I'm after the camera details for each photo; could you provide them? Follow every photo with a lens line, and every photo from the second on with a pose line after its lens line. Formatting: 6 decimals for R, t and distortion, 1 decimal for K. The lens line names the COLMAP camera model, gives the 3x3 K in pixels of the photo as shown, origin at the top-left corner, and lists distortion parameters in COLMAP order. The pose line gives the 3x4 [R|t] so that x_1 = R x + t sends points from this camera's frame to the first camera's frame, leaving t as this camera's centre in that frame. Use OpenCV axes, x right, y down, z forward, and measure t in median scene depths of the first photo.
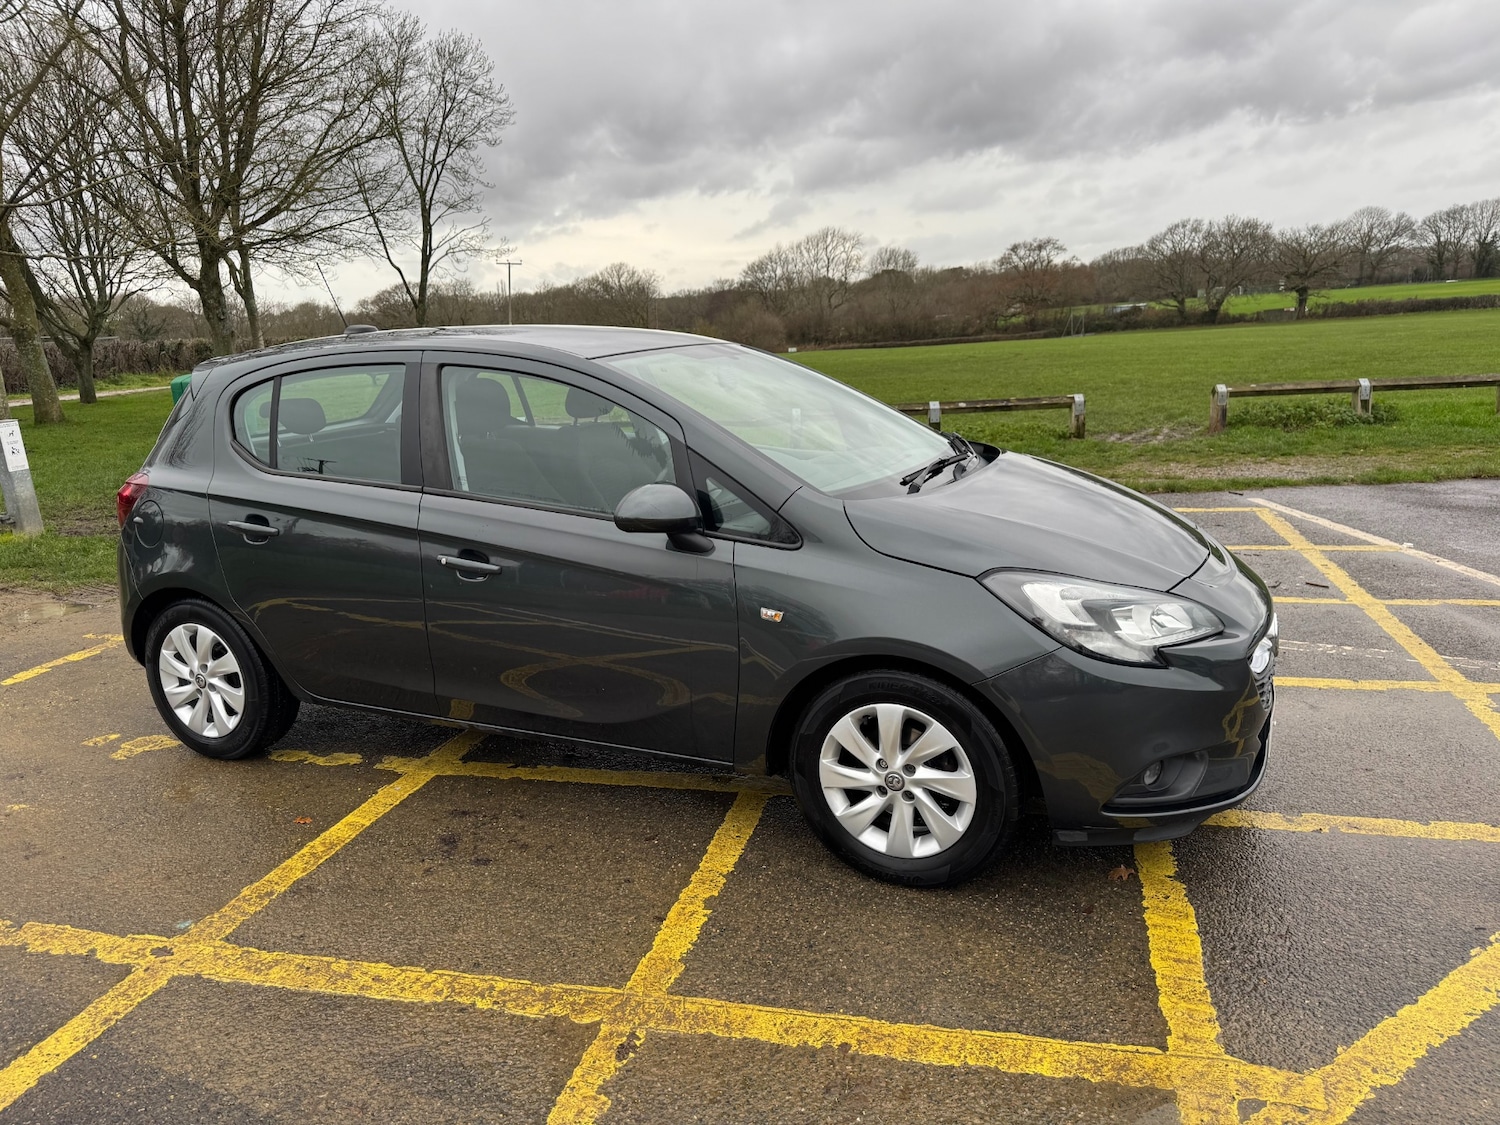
lens RADIAL K [[1060.1, 0, 745.1], [0, 1060.1, 567.0], [0, 0, 1]] dist [0.031414, -0.036216]
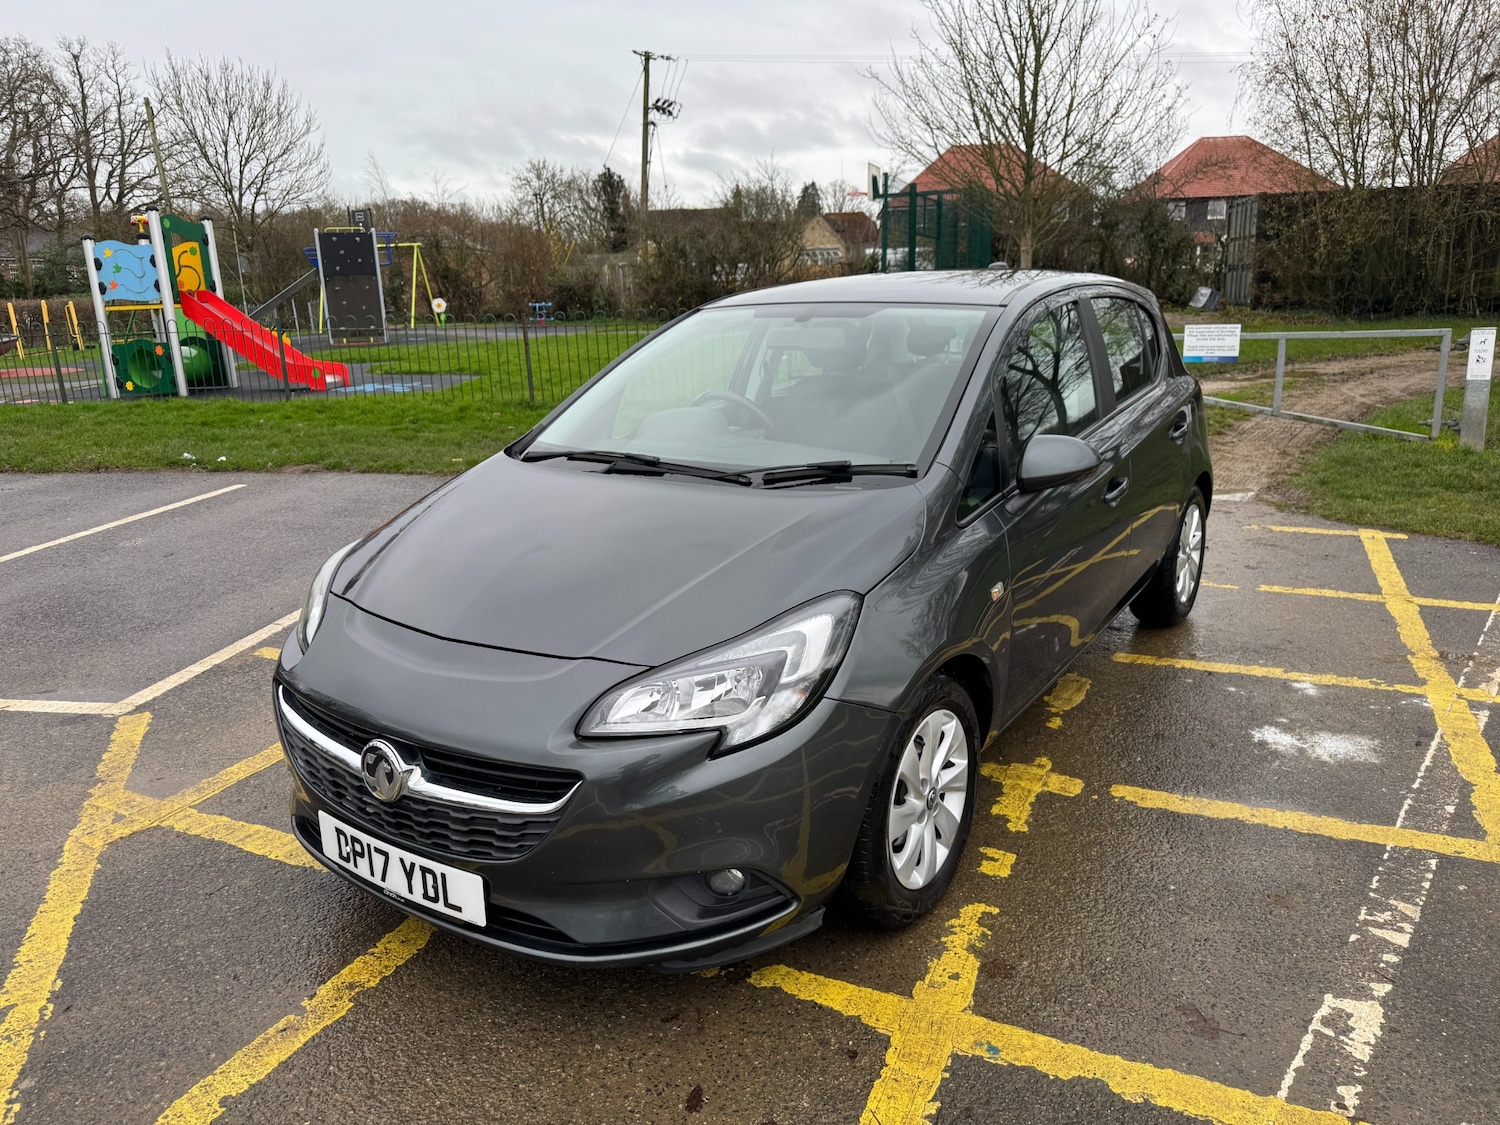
lens RADIAL K [[1060.1, 0, 747.7], [0, 1060.1, 568.3], [0, 0, 1]] dist [0.031414, -0.036216]
pose [[-0.174396, 0.306435, -0.935780, 1.125304], [-0.189750, 0.922073, 0.337309, -0.364722], [0.966220, 0.236389, -0.102660, 1.330372]]
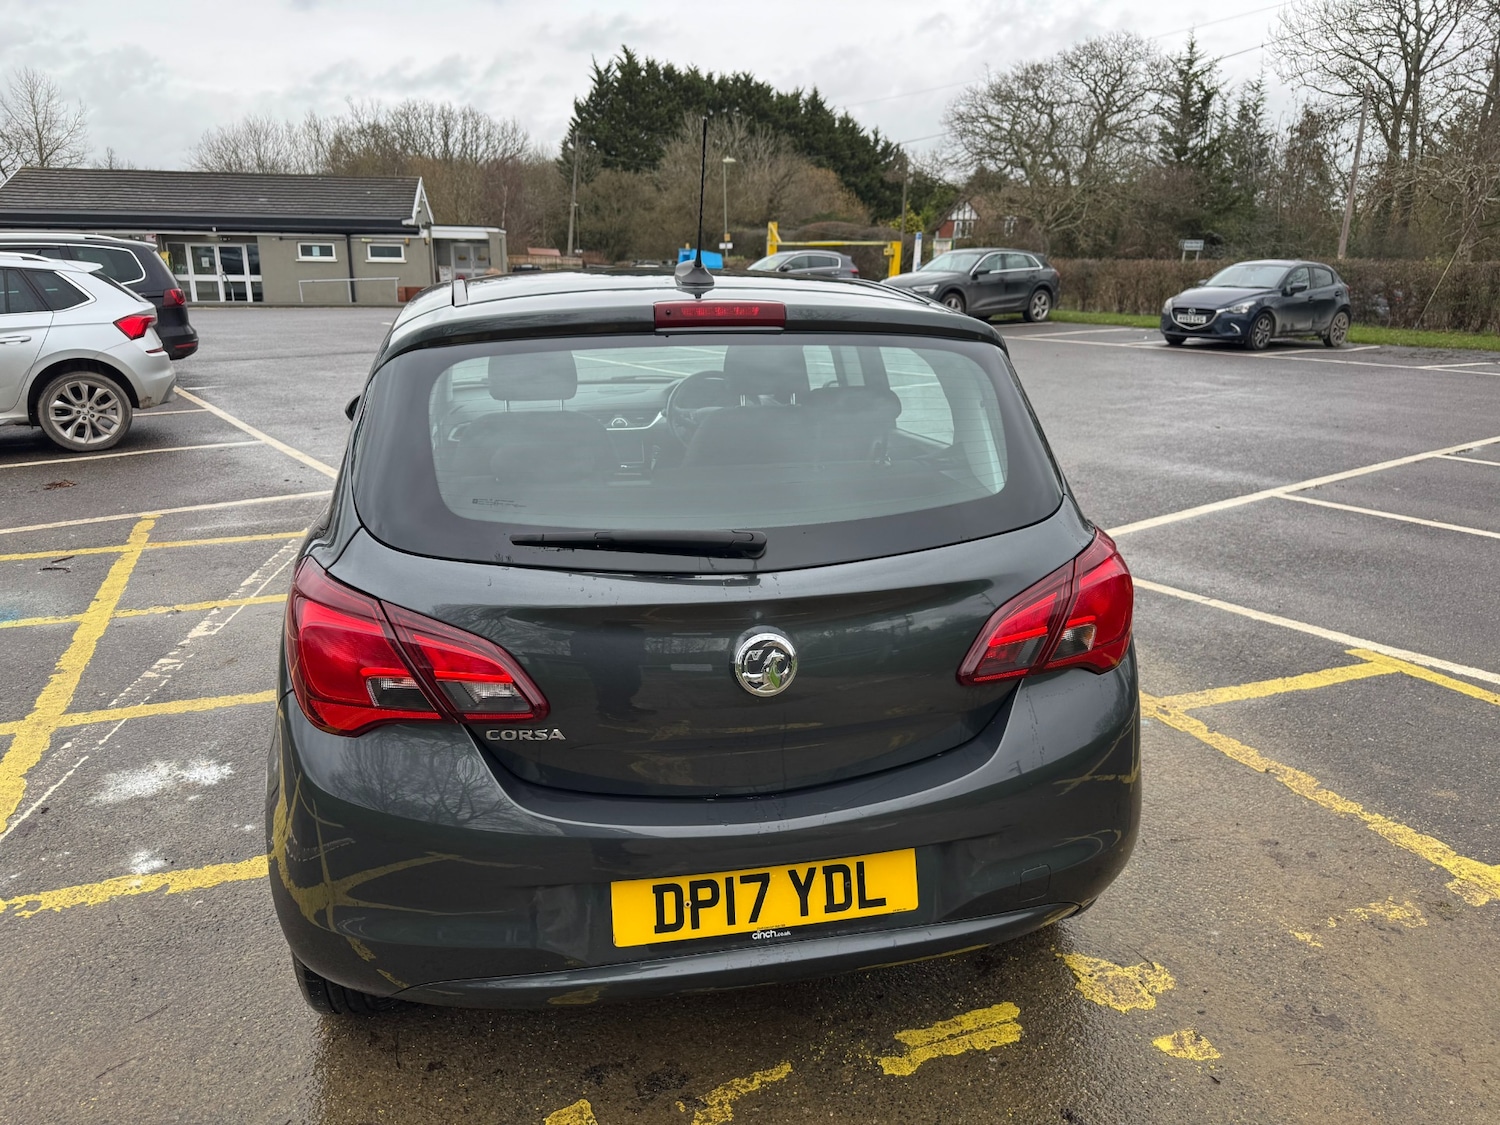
lens RADIAL K [[1060.1, 0, 744.3], [0, 1060.1, 557.0], [0, 0, 1]] dist [0.031414, -0.036216]
pose [[-0.585271, -0.179184, 0.790791, -1.161716], [0.207641, 0.909636, 0.359789, -0.393226], [-0.783801, 0.374775, -0.495177, 1.838621]]
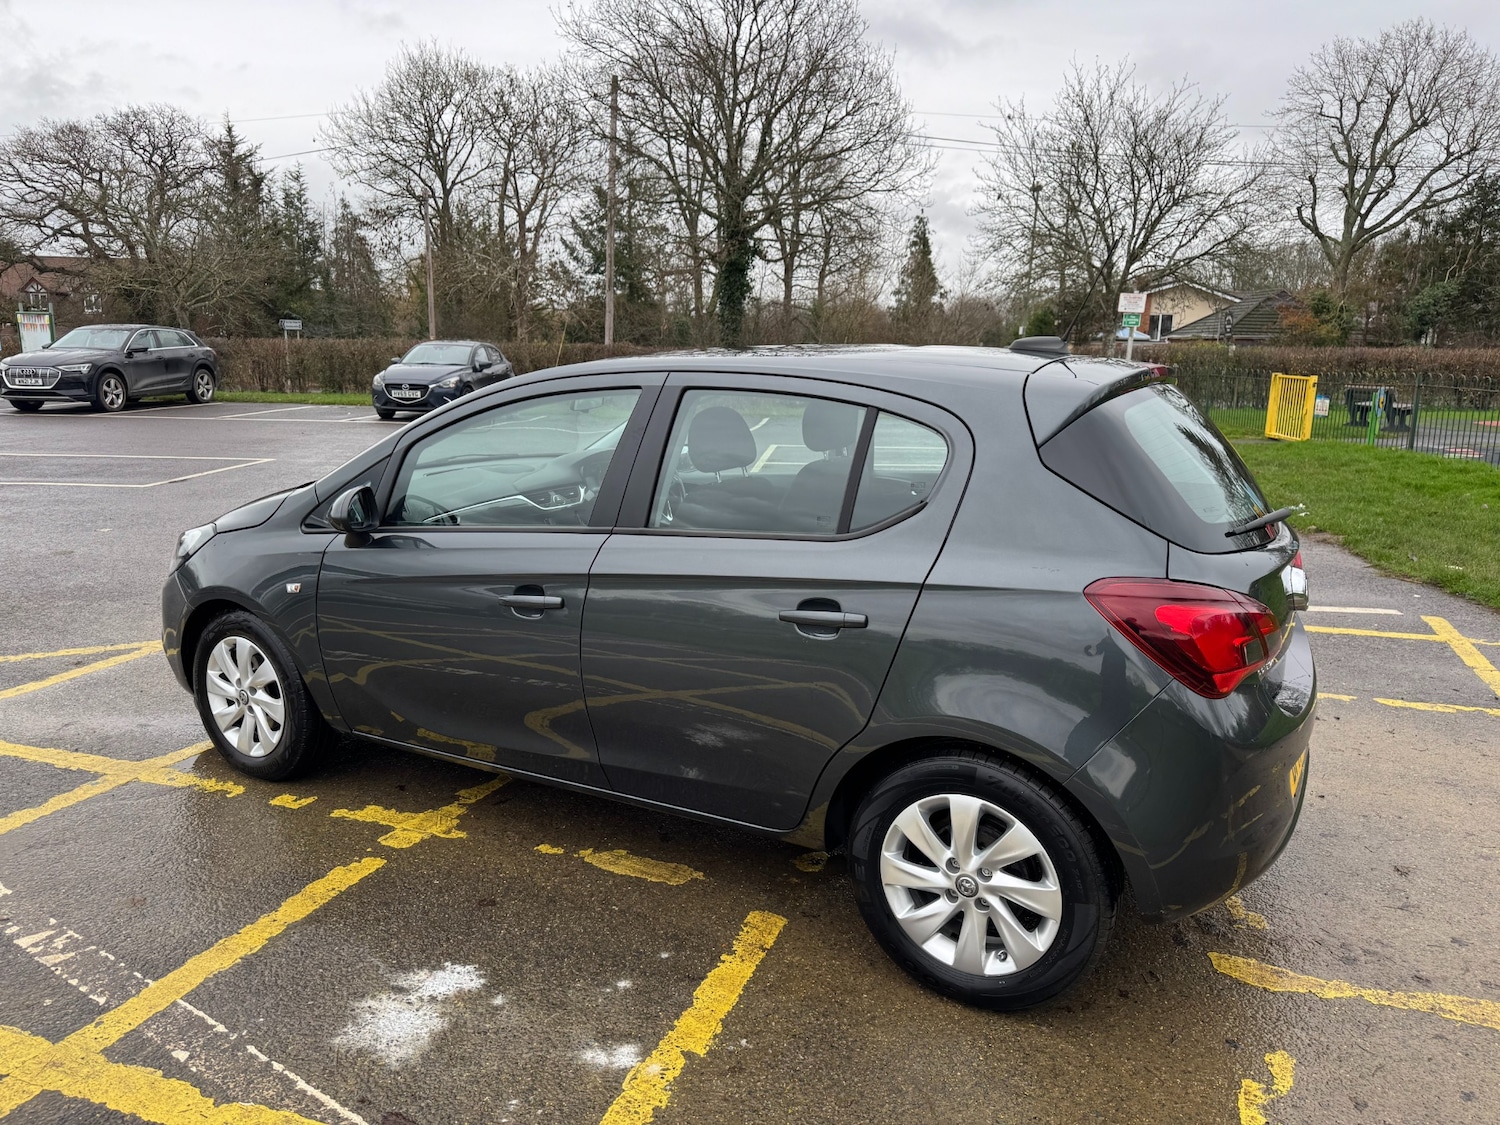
lens RADIAL K [[1060.1, 0, 754.8], [0, 1060.1, 557.1], [0, 0, 1]] dist [0.031414, -0.036216]
pose [[-0.994709, 0.014909, 0.101643, -0.346233], [0.055699, 0.909633, 0.411661, -0.557452], [-0.086320, 0.415145, -0.905651, 2.423524]]
